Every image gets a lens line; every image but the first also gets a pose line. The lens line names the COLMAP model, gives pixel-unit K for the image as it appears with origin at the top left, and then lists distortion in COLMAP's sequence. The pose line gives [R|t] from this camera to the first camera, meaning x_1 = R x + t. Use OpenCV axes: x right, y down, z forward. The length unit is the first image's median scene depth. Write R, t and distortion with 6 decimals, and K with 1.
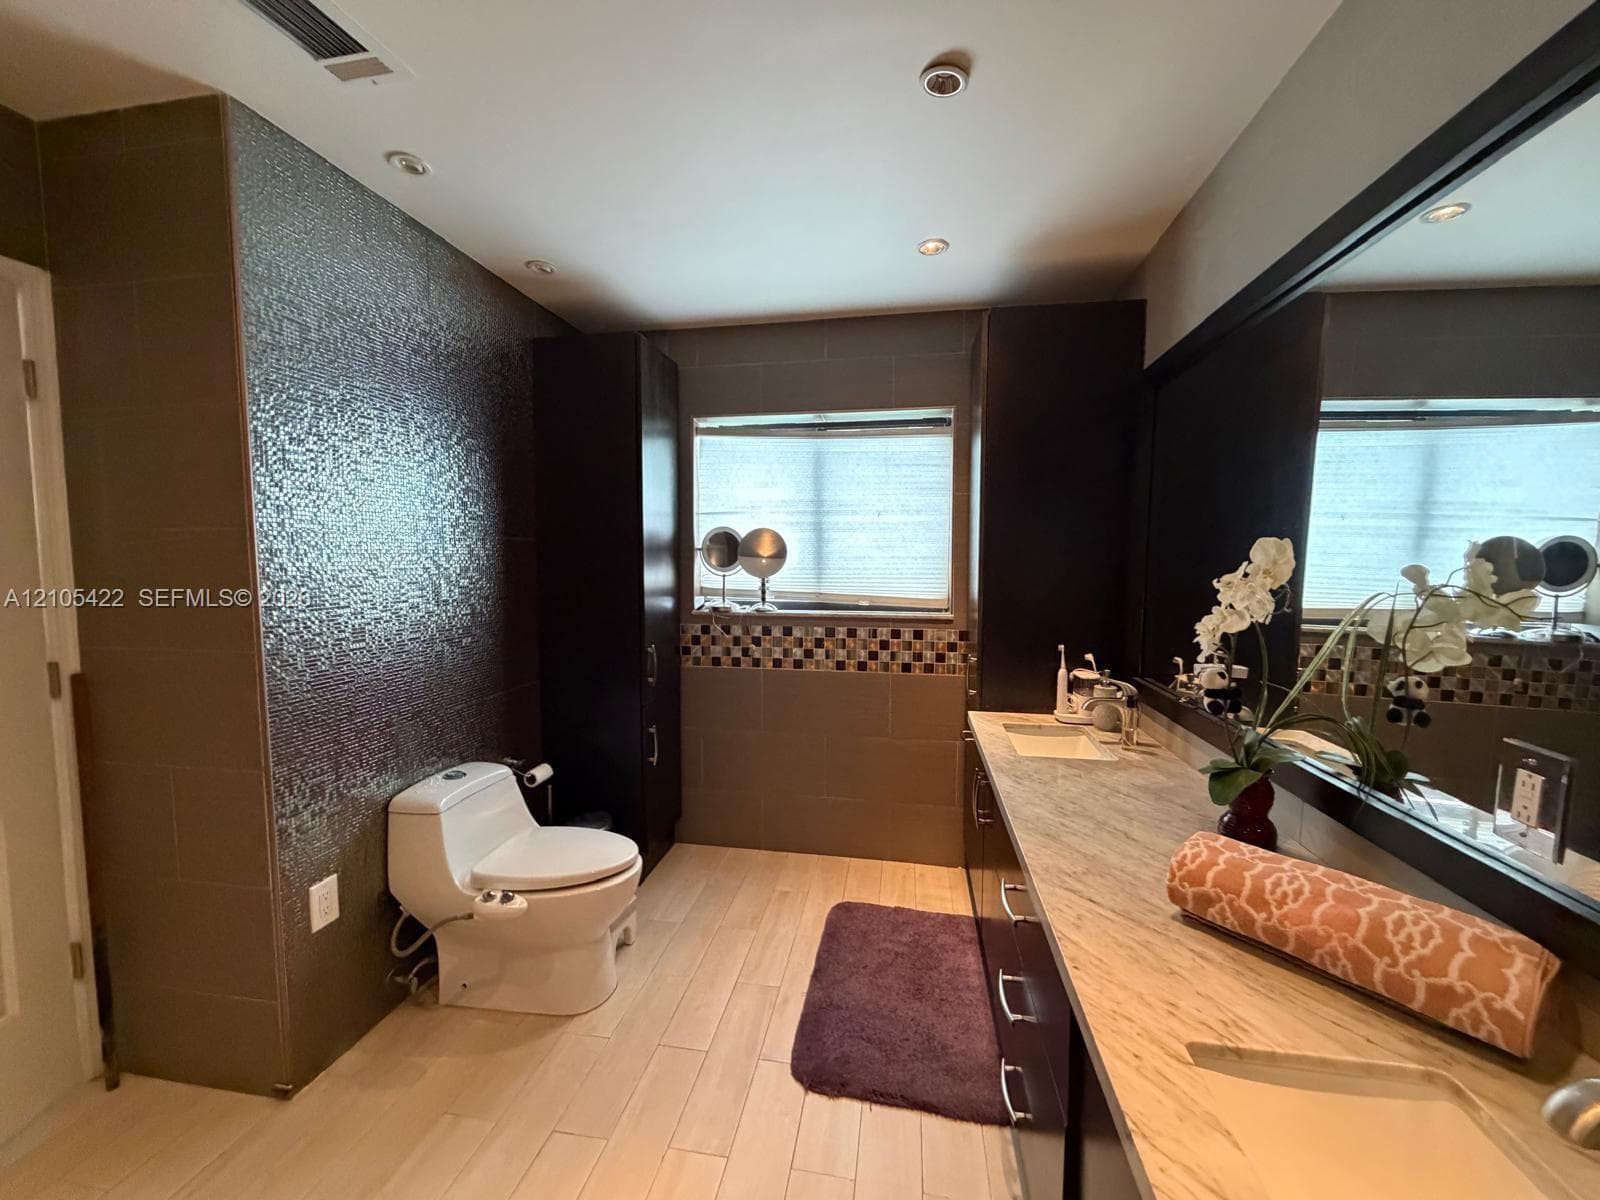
lens RADIAL K [[653.0, 0, 800.4], [0, 653.0, 606.1], [0, 0, 1]] dist [-0.000702, -0.000661]
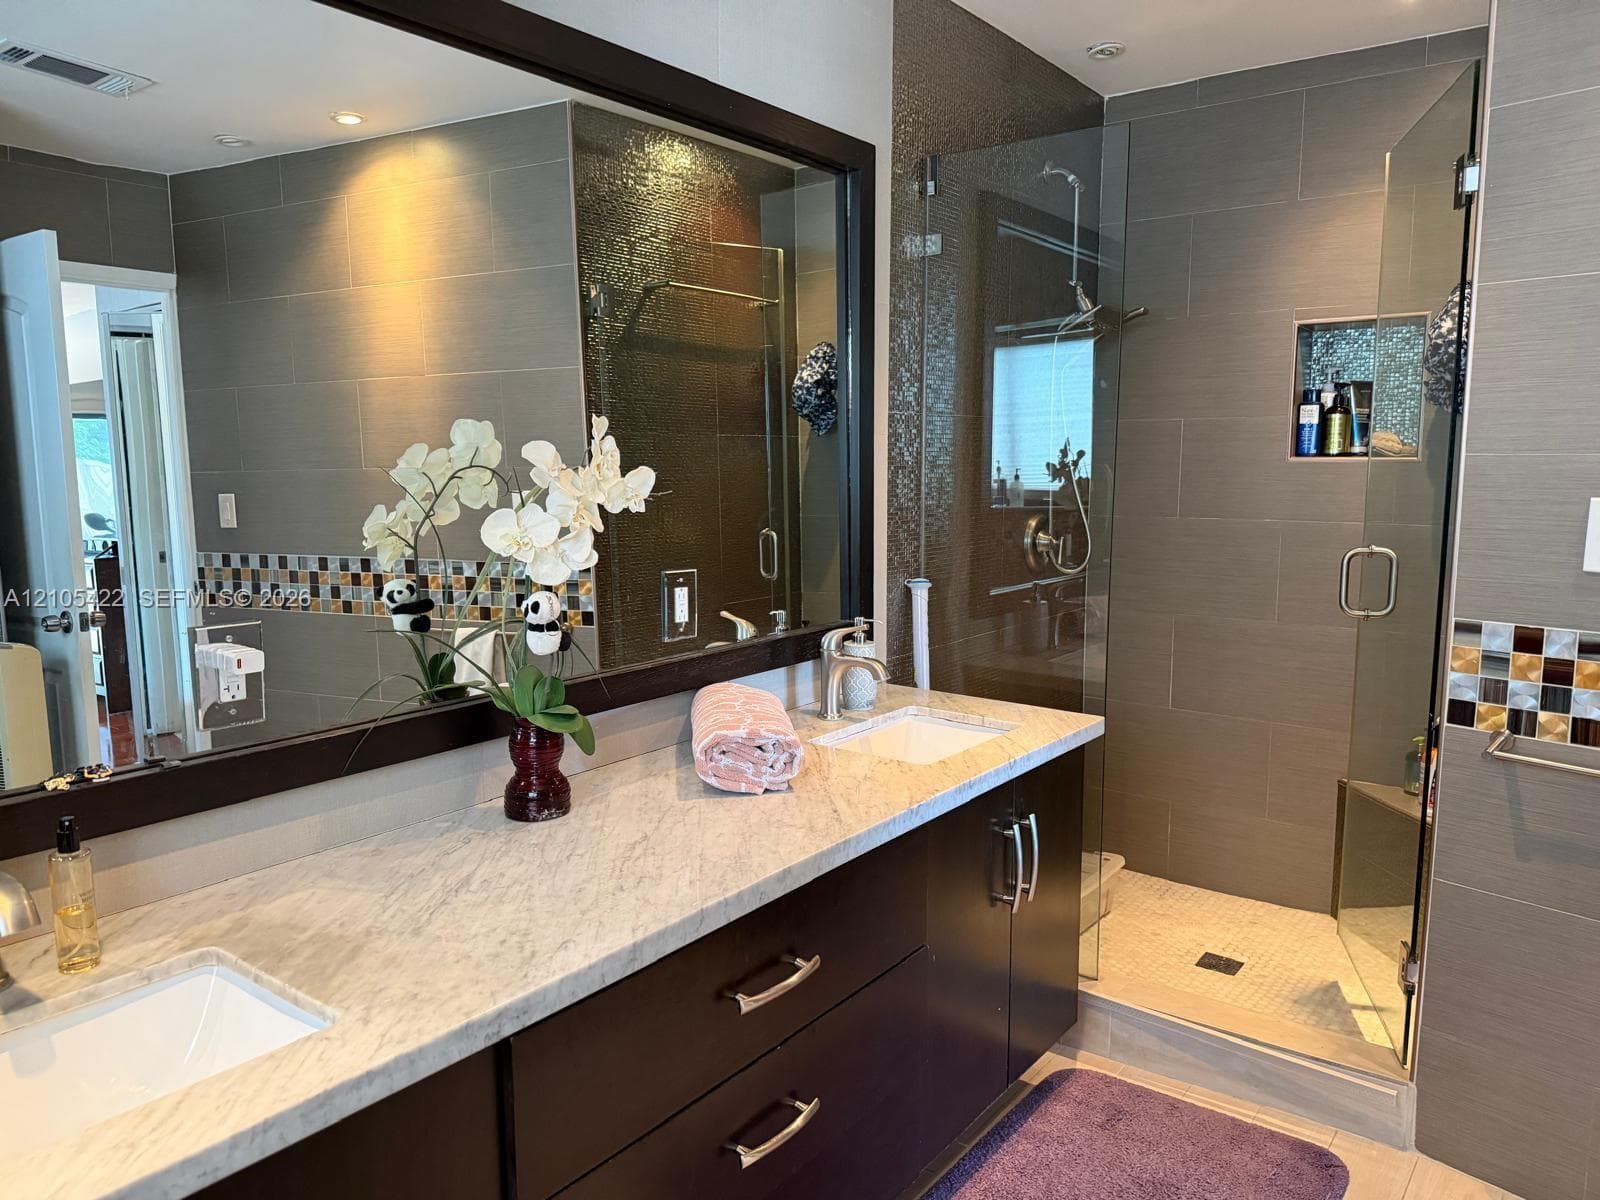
lens RADIAL K [[1123.2, 0, 801.1], [0, 1123.2, 602.6], [0, 0, 1]] dist [0.003767, -0.006596]
pose [[-0.888335, -0.065545, 0.454495, -0.164161], [0.029055, 0.979754, 0.198084, -0.119370], [-0.458277, 0.189170, -0.868445, 1.759866]]
